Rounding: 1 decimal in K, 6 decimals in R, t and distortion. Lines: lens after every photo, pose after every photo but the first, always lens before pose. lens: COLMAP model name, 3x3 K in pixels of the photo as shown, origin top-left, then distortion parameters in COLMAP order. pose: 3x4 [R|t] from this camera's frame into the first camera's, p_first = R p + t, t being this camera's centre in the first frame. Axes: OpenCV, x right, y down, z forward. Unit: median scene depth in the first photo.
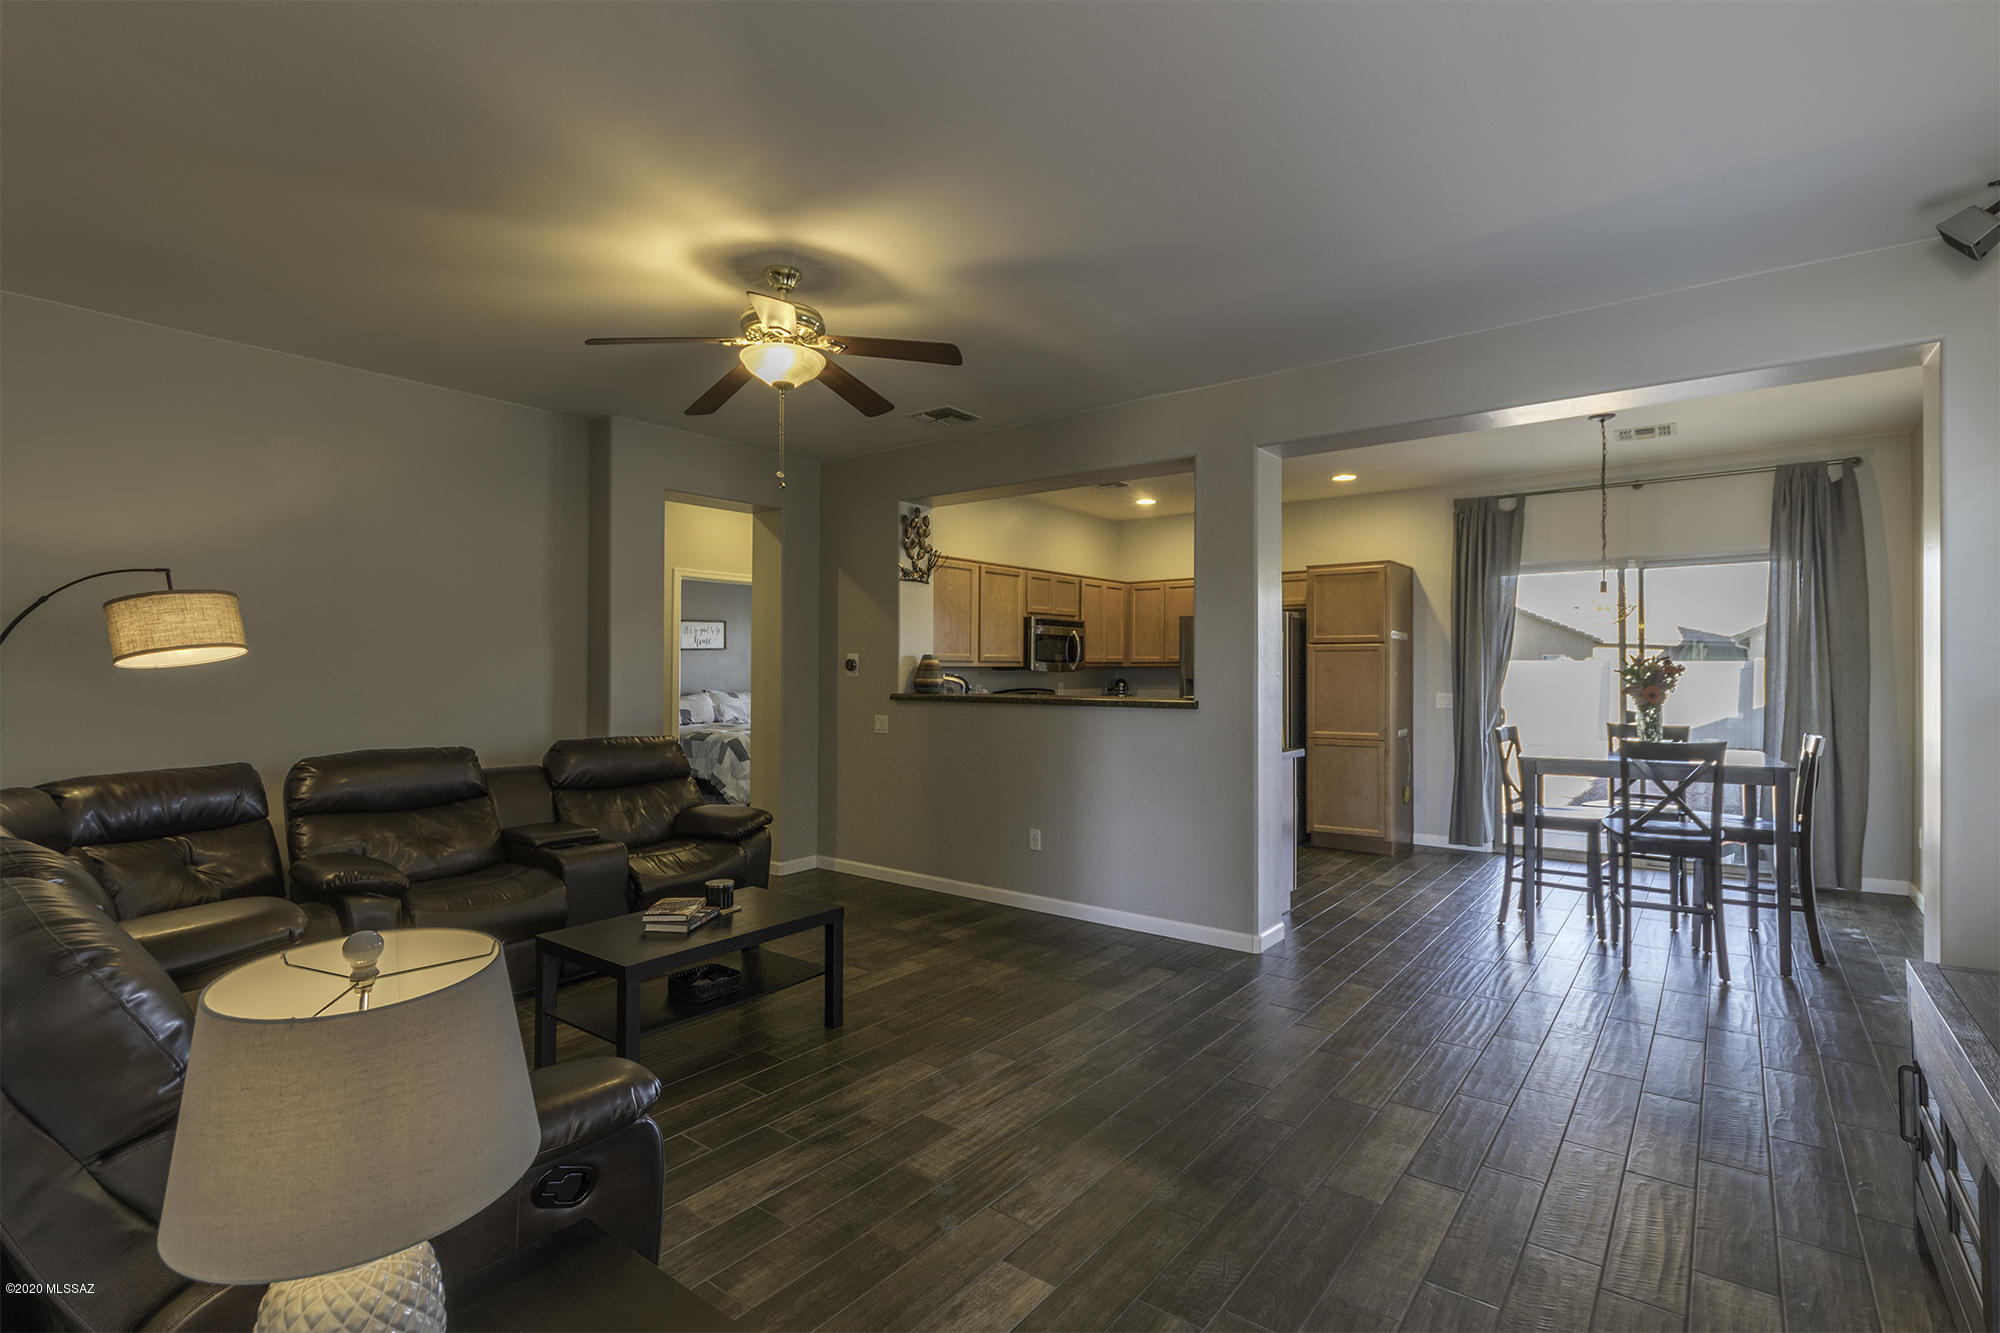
lens RADIAL K [[933.0, 0, 1000.0], [0, 933.0, 666.5], [0, 0, 1]] dist [0.000237, -0.000085]
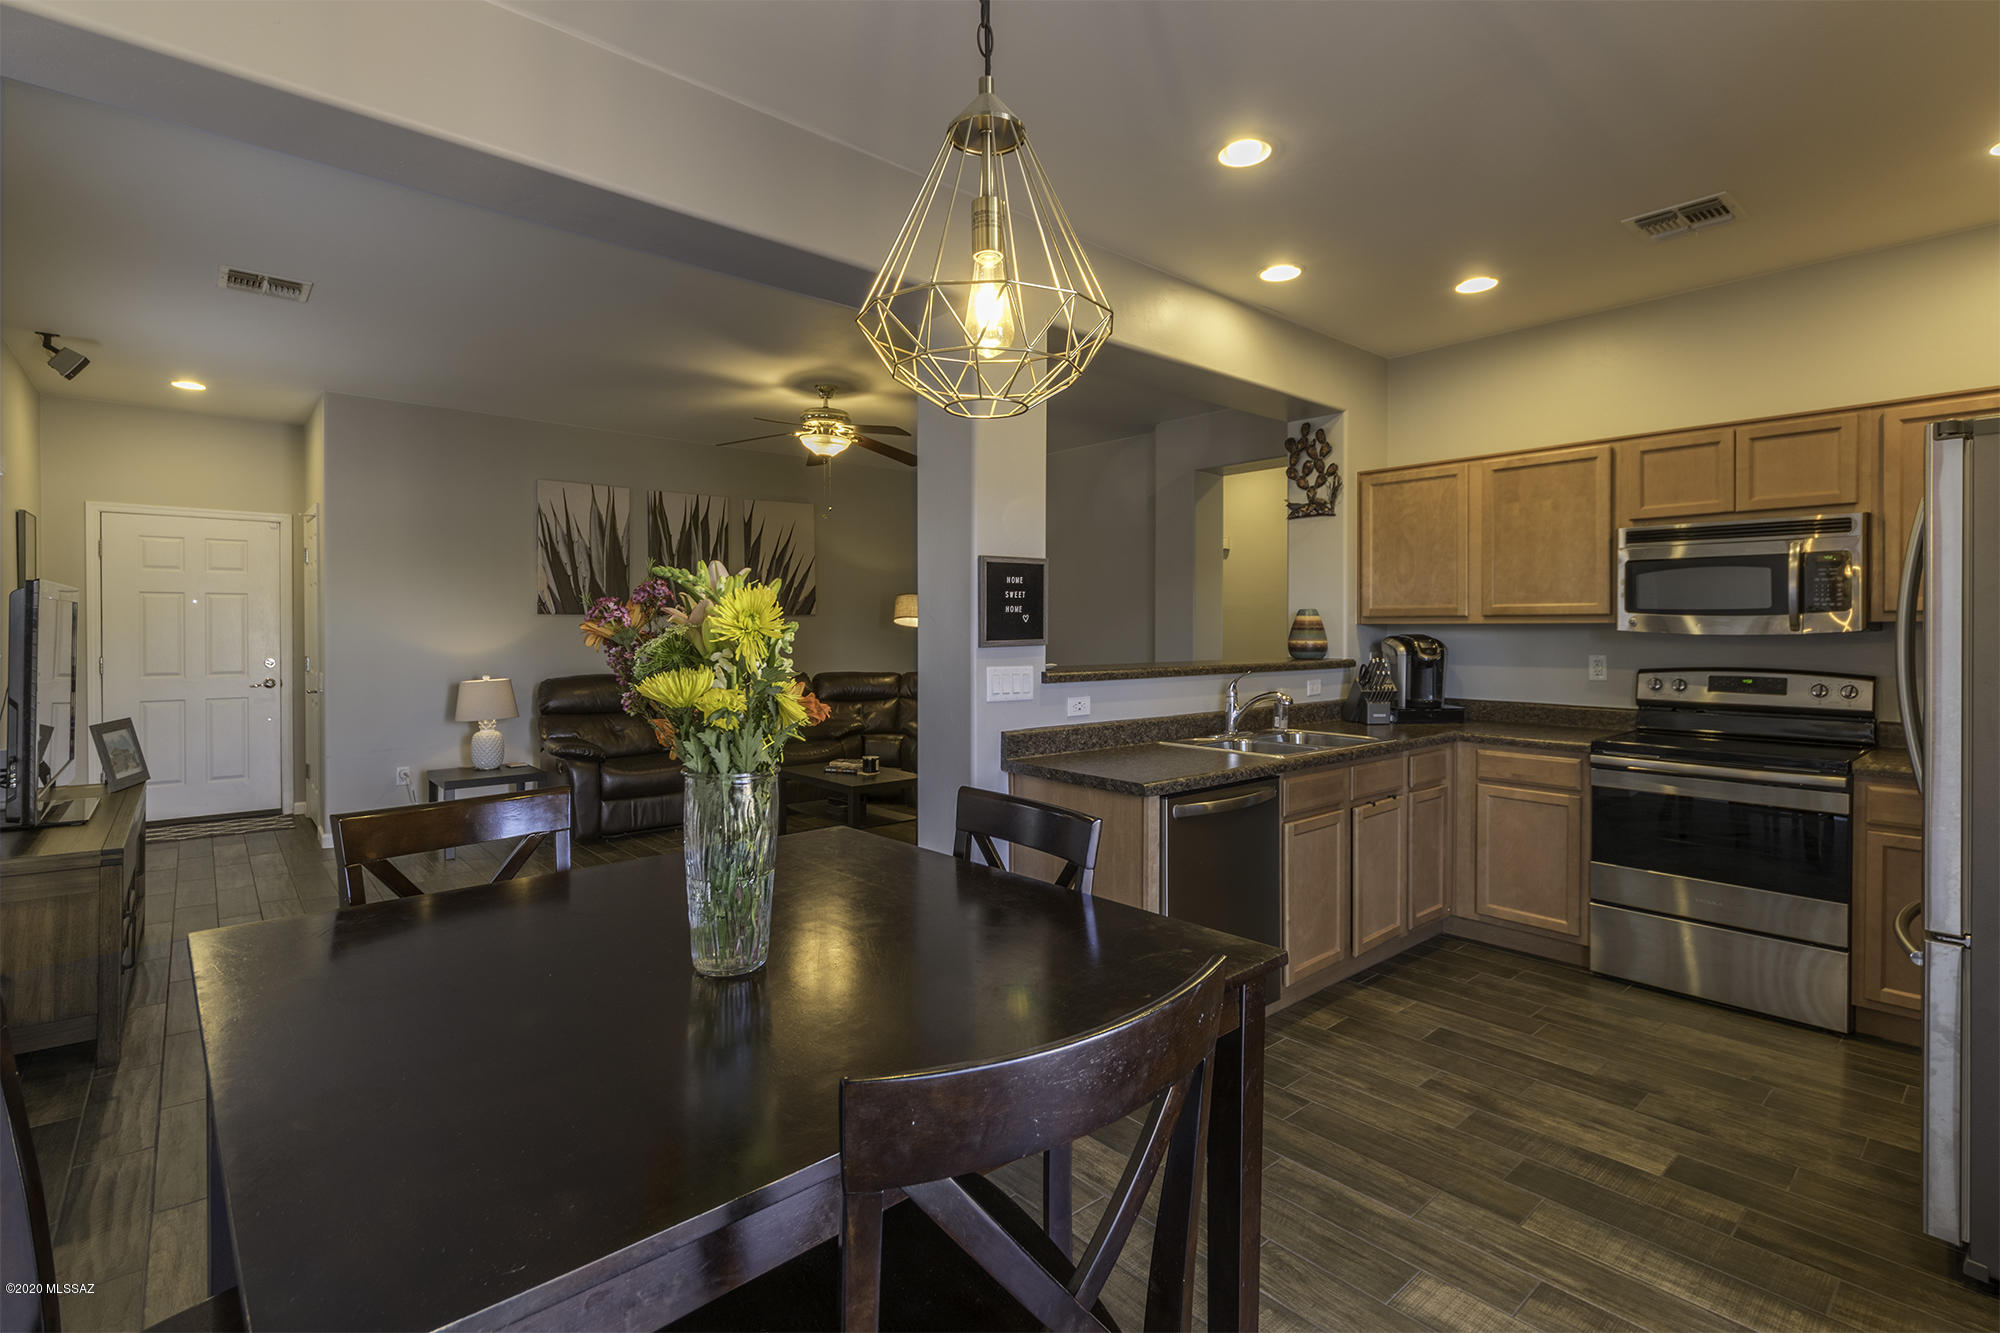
lens RADIAL K [[918.8, 0, 997.2], [0, 918.8, 628.4], [0, 0, 1]] dist [-0.000077, -0.000062]
pose [[-0.195380, 0.001527, -0.980726, 0.875761], [0.001462, 0.999998, 0.001265, 0.002371], [0.980726, -0.001186, -0.195382, 1.082468]]
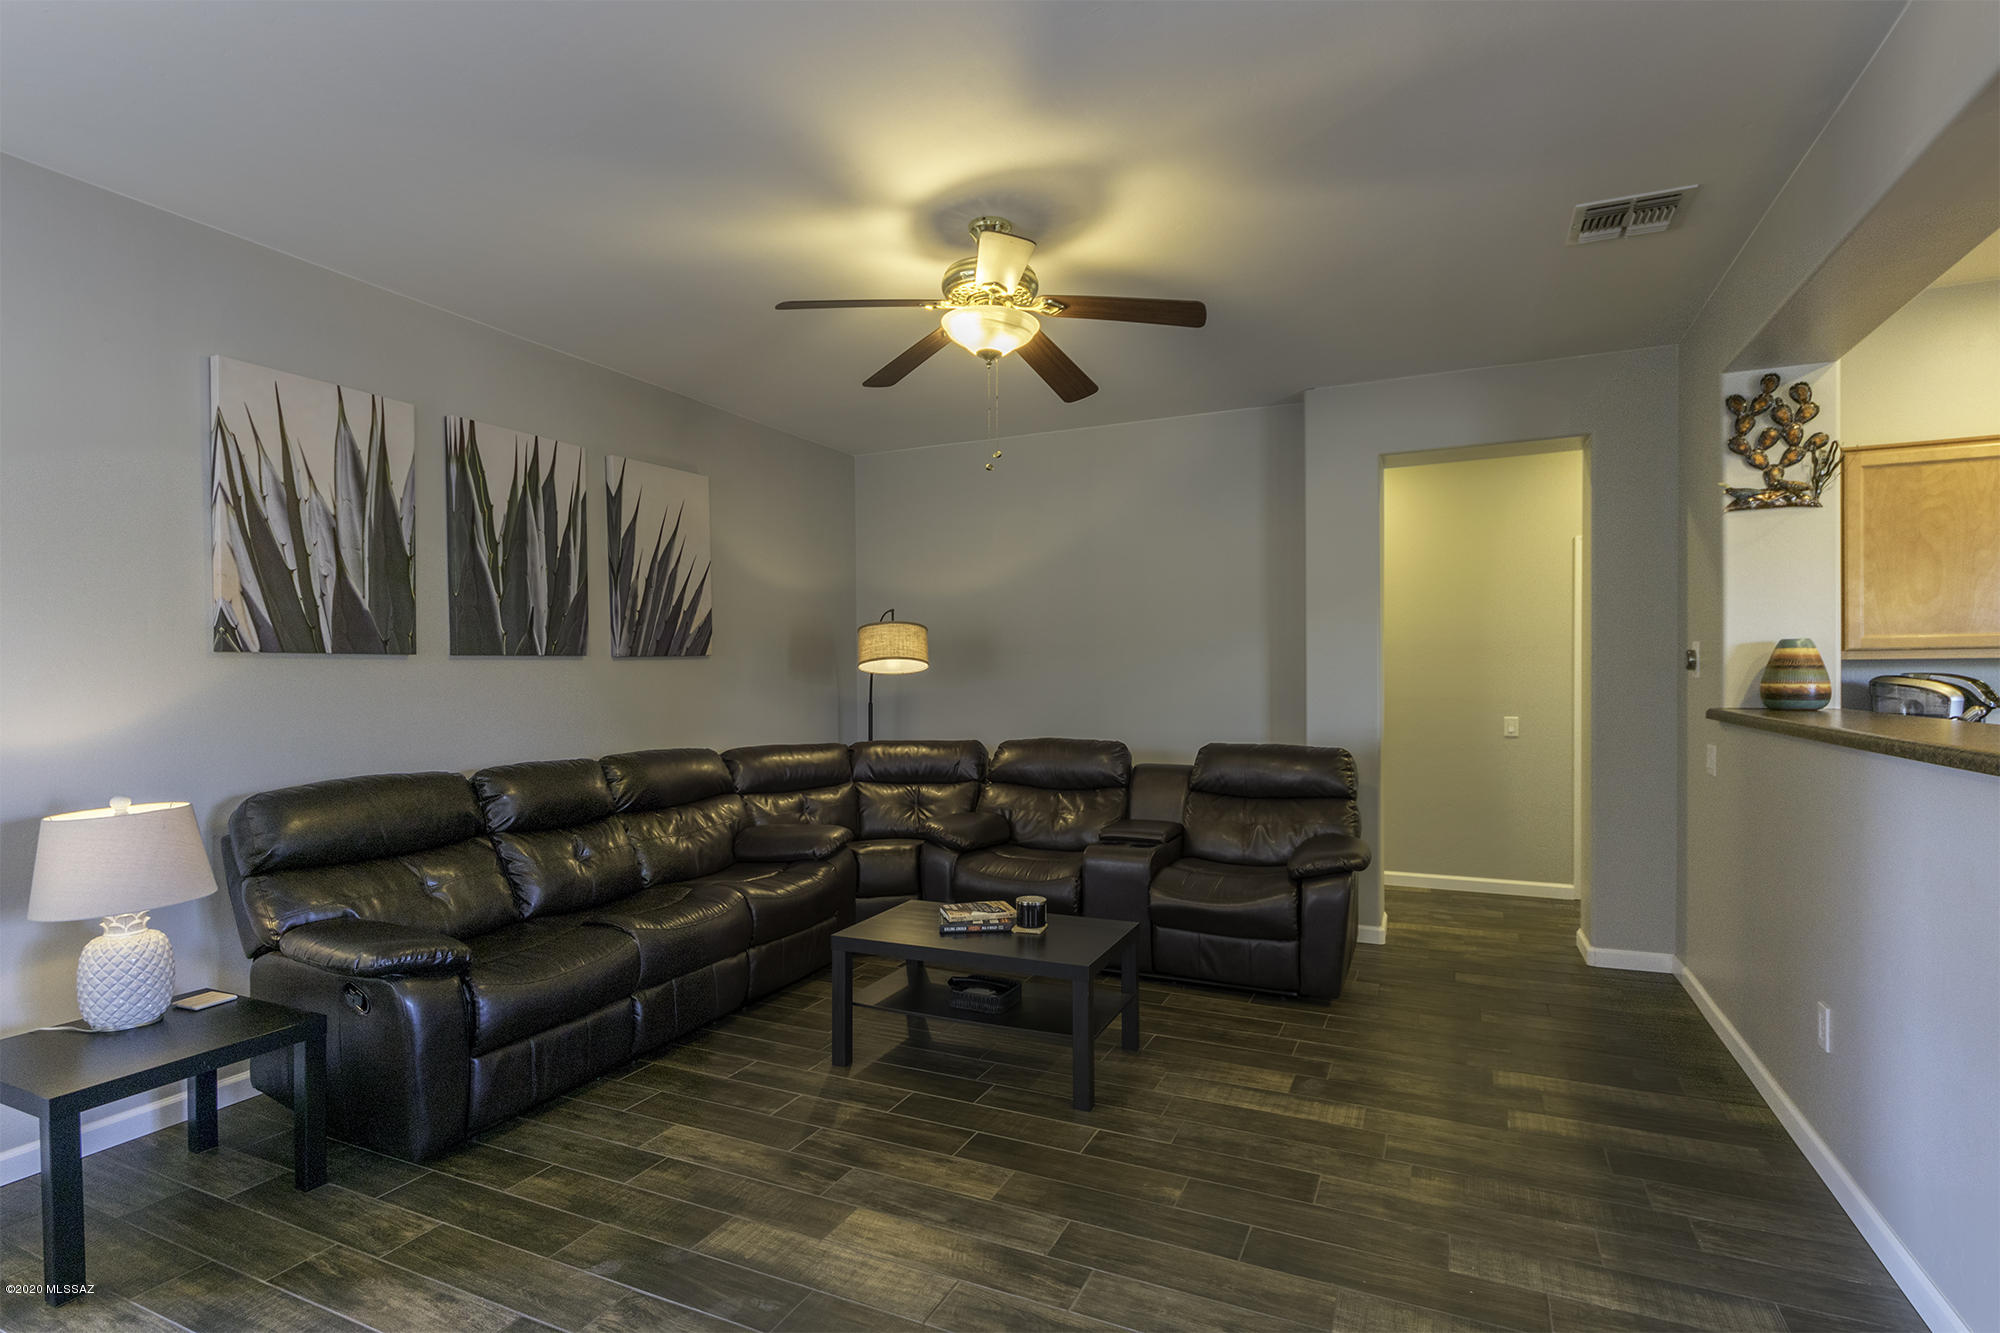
lens RADIAL K [[939.9, 0, 1005.4], [0, 939.9, 681.4], [0, 0, 1]] dist [0.000463, -0.000337]
pose [[0.240965, 0.007020, -0.970509, 0.415784], [0.011607, 0.999881, 0.010115, 0.001562], [0.970464, -0.013702, 0.240855, 0.511111]]
